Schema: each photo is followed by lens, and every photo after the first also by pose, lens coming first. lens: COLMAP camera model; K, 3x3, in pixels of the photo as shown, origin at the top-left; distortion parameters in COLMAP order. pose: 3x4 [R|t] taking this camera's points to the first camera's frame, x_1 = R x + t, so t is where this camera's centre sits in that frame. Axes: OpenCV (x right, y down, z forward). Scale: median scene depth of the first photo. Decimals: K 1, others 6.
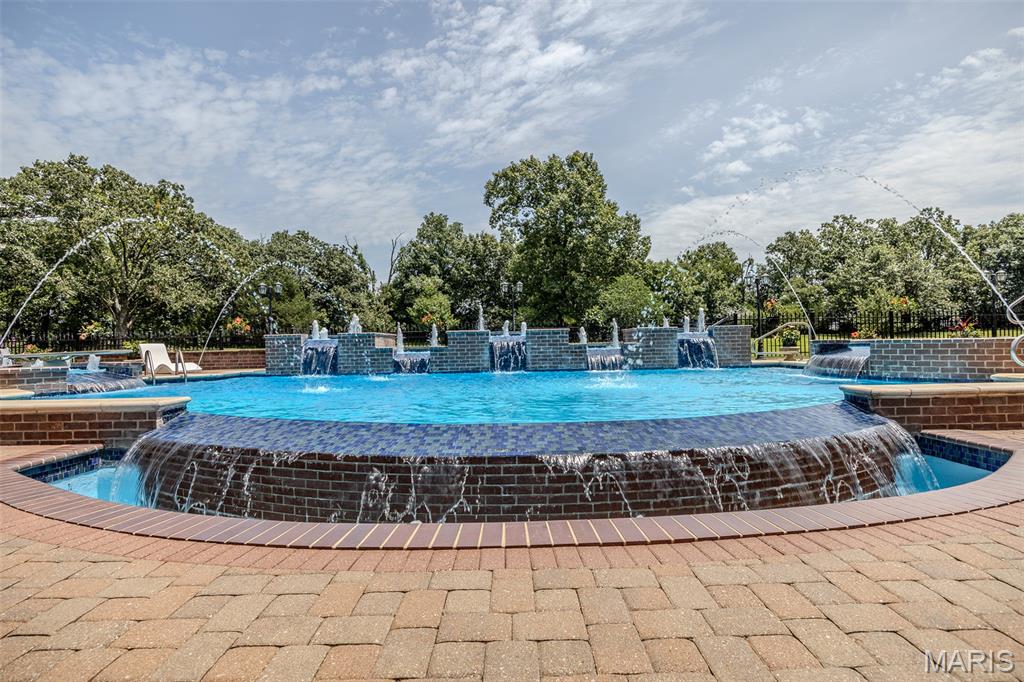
lens RADIAL K [[509.3, 0, 509.8], [0, 509.3, 327.9], [0, 0, 1]] dist [-0.005078, 0.000774]
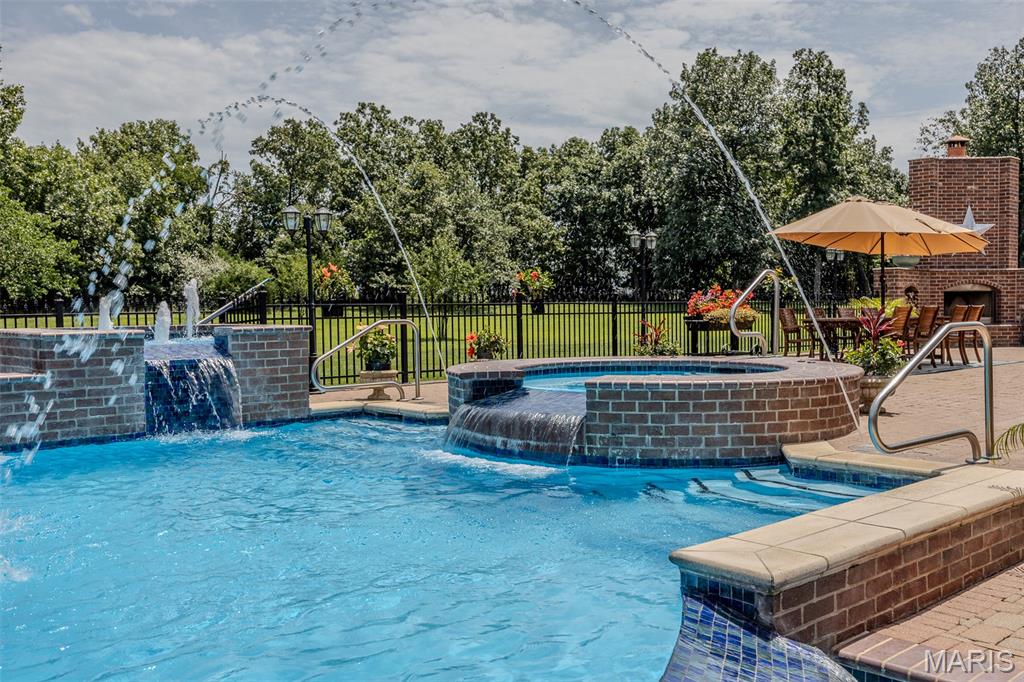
lens RADIAL K [[978.4, 0, 513.6], [0, 978.4, 338.6], [0, 0, 1]] dist [-0.000538, 0.000000]
pose [[0.734379, -0.012132, 0.678632, 0.005677], [-0.026041, 0.998600, 0.046033, -0.008257], [-0.678240, -0.051478, 0.733035, 0.055621]]
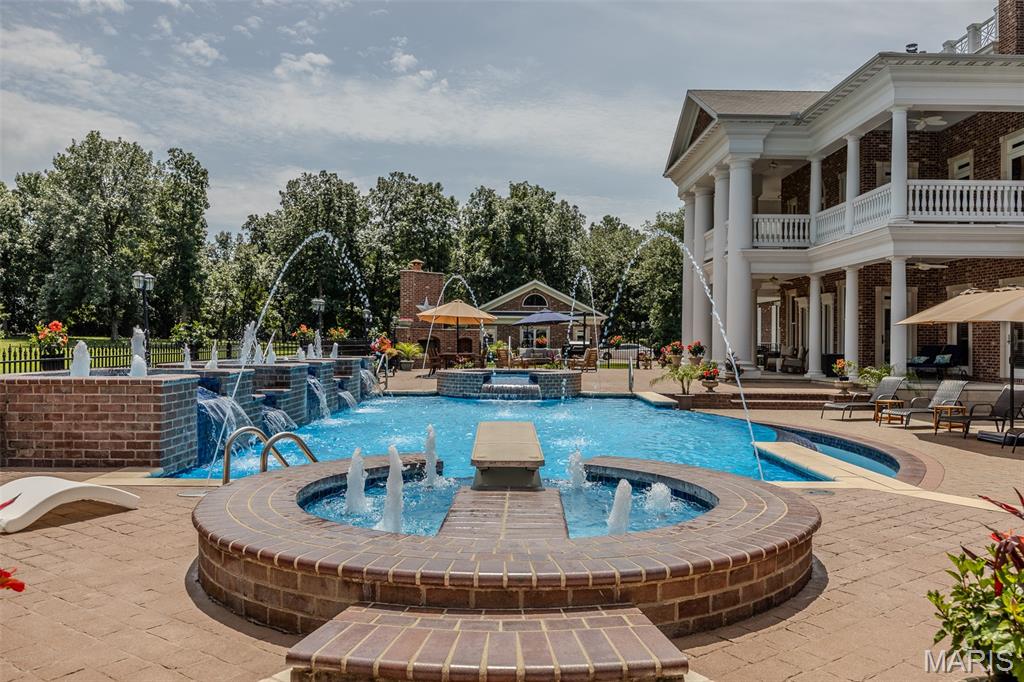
lens RADIAL K [[845.4, 0, 513.9], [0, 845.4, 345.9], [0, 0, 1]] dist [0.062793, -0.034873]
pose [[-0.004530, 0.012741, 0.999909, -0.294353], [-0.038513, 0.999175, -0.012906, -0.000649], [-0.999248, -0.038568, -0.004036, 0.160867]]
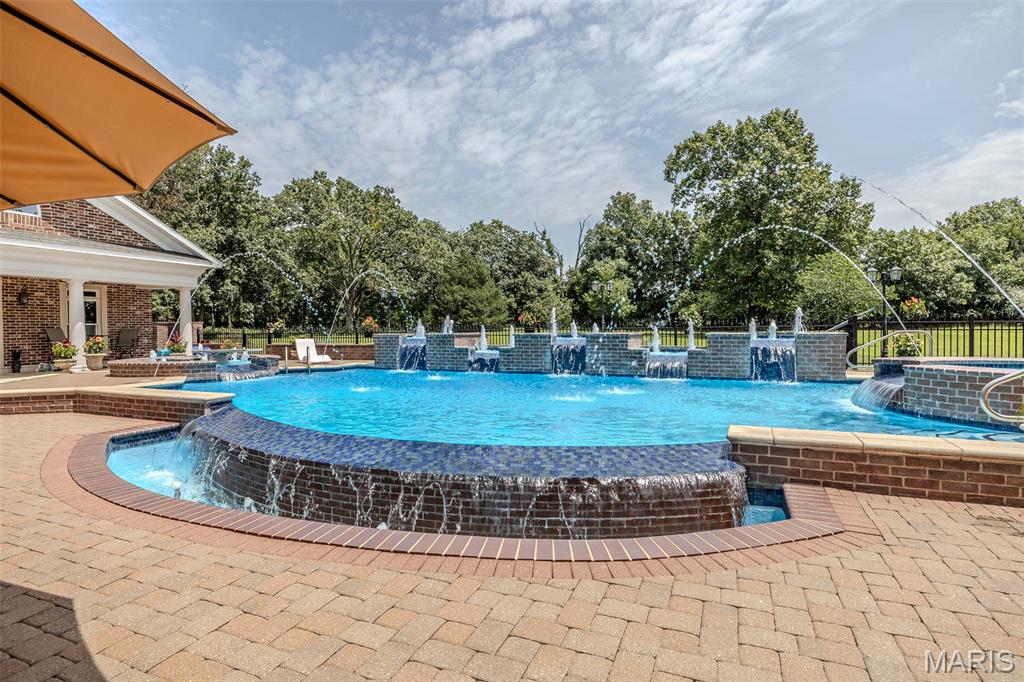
lens RADIAL K [[531.7, 0, 516.7], [0, 531.7, 333.9], [0, 0, 1]] dist [-0.011793, 0.000940]
pose [[0.921926, 0.018722, -0.386913, 0.067168], [0.000527, 0.998770, 0.049583, -0.010489], [0.387366, -0.045916, 0.920782, -0.004664]]
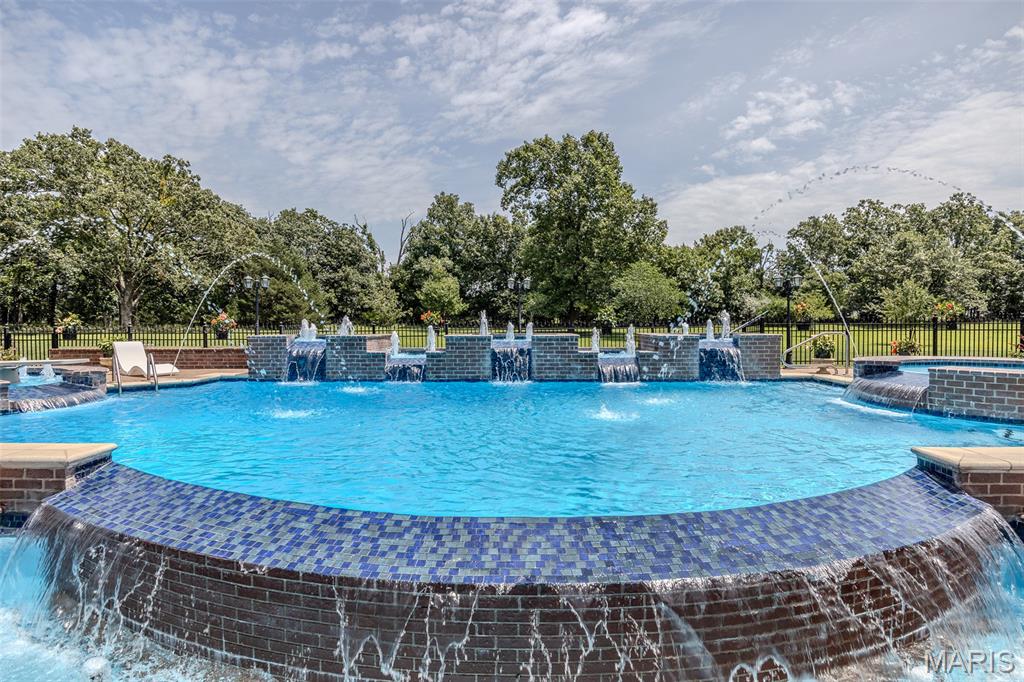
lens RADIAL K [[509.3, 0, 512.5], [0, 509.3, 343.2], [0, 0, 1]] dist [-0.005078, 0.000774]
pose [[0.999667, 0.018102, -0.018391, 0.003021], [-0.016758, 0.997350, 0.070792, -0.009814], [0.019623, -0.070460, 0.997322, 0.020121]]
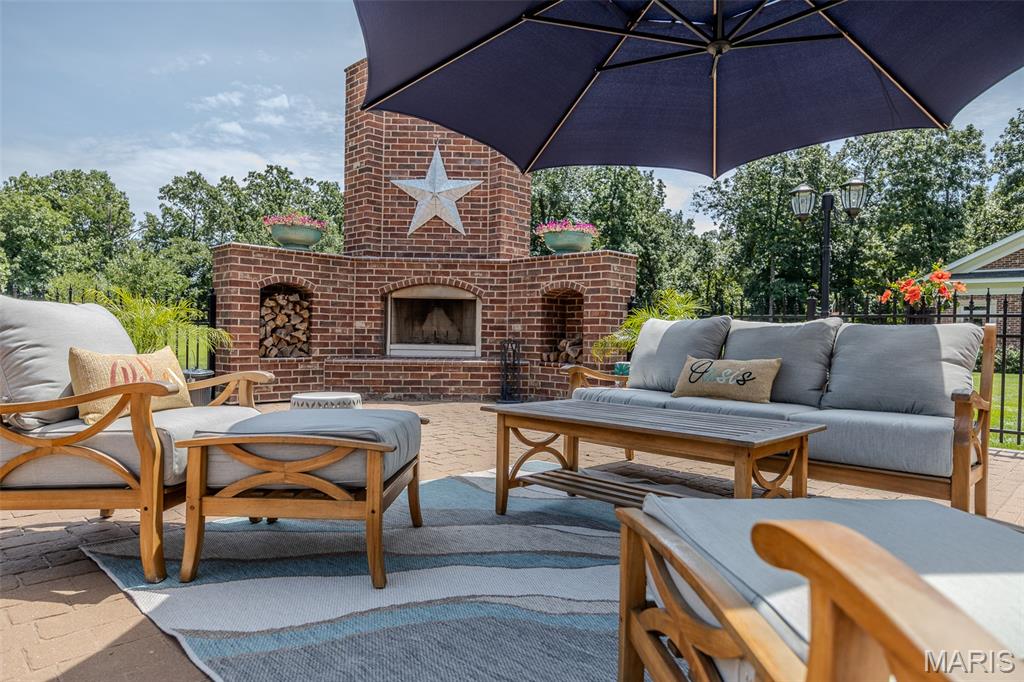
lens RADIAL K [[641.4, 0, 510.9], [0, 641.4, 339.8], [0, 0, 1]] dist [-0.000125, 0.002508]
pose [[0.703948, 0.019478, 0.709985, 0.290440], [-0.051525, 0.998391, 0.023697, -0.008906], [-0.708380, -0.053263, 0.703818, 0.101750]]
